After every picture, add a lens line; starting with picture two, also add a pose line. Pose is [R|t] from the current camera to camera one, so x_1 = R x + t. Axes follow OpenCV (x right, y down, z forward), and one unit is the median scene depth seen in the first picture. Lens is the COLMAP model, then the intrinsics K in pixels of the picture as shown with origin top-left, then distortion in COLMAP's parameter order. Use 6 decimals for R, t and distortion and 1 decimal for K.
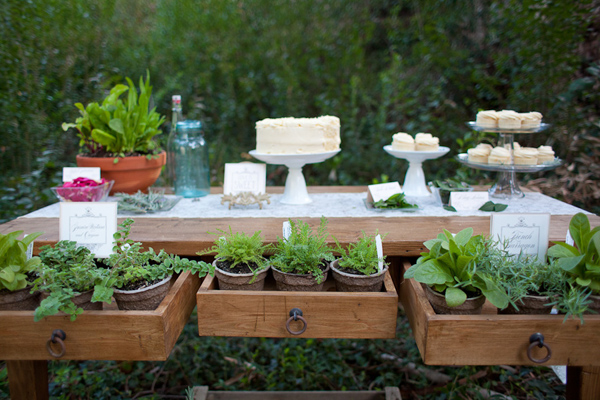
lens RADIAL K [[480.4, 0, 295.0], [0, 480.4, 203.4], [0, 0, 1]] dist [-0.088249, 0.099238]
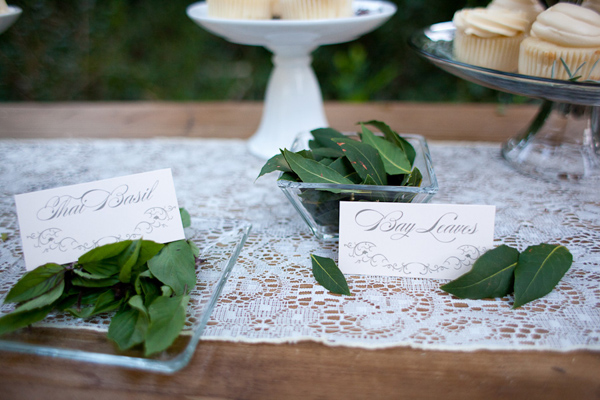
lens RADIAL K [[480.4, 0, 312.2], [0, 480.4, 194.0], [0, 0, 1]] dist [-0.088249, 0.099238]
pose [[0.999431, 0.015682, -0.029873, 0.294941], [-0.007056, 0.962982, 0.269472, -0.086102], [0.032993, -0.269108, 0.962545, 0.705479]]
